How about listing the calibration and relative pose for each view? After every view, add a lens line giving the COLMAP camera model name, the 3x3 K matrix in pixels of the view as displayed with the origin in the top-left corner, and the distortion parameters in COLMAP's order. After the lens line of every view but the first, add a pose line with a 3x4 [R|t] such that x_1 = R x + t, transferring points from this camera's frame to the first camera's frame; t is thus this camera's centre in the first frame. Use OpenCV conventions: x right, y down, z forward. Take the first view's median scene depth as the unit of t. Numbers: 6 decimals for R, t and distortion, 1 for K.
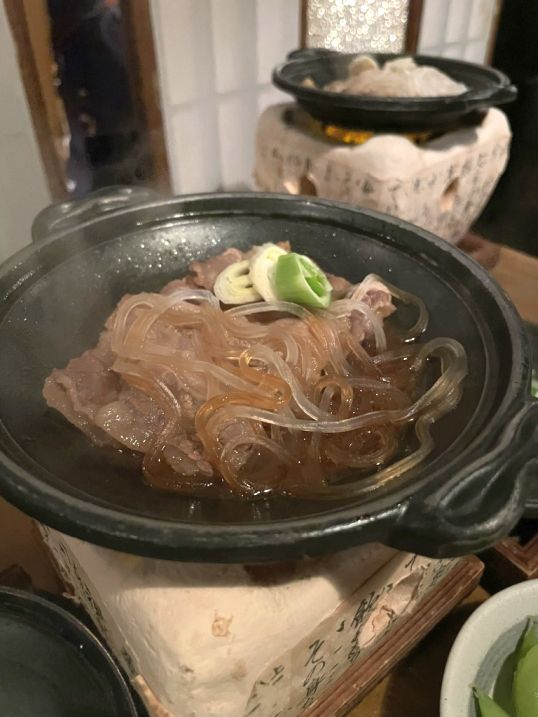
lens RADIAL K [[546.6, 0, 269.0], [0, 546.6, 358.5], [0, 0, 1]] dist [0.083649, -0.103284]
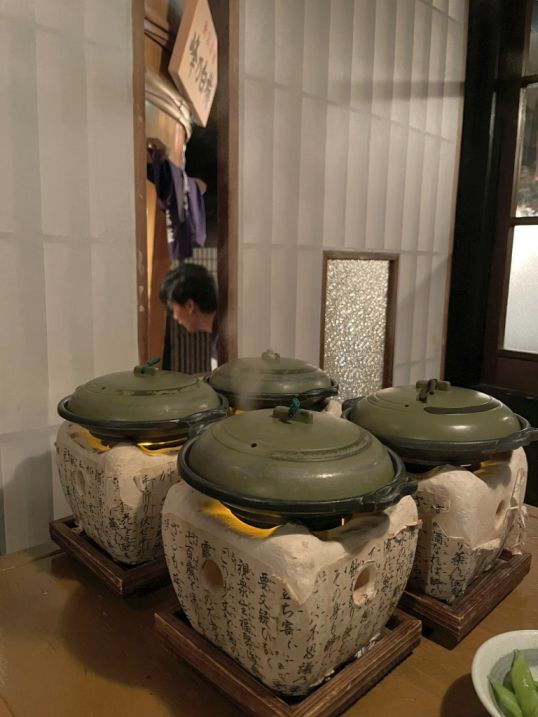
lens RADIAL K [[551.3, 0, 269.0], [0, 551.3, 358.5], [0, 0, 1]] dist [0.084202, -0.143447]
pose [[0.993787, 0.014682, 0.110329, -0.327069], [0.041455, 0.871113, -0.489330, 0.570637], [-0.103294, 0.490864, 0.865091, -1.034537]]
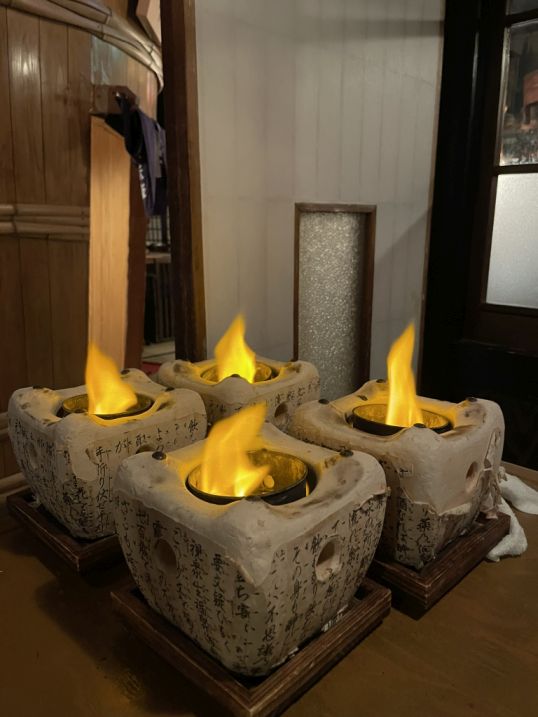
lens RADIAL K [[546.6, 0, 269.0], [0, 546.6, 358.5], [0, 0, 1]] dist [0.083649, -0.103284]
pose [[0.990416, -0.016960, 0.137068, -0.214646], [0.073512, 0.904906, -0.419214, 0.480985], [-0.116923, 0.425272, 0.897481, -0.902634]]
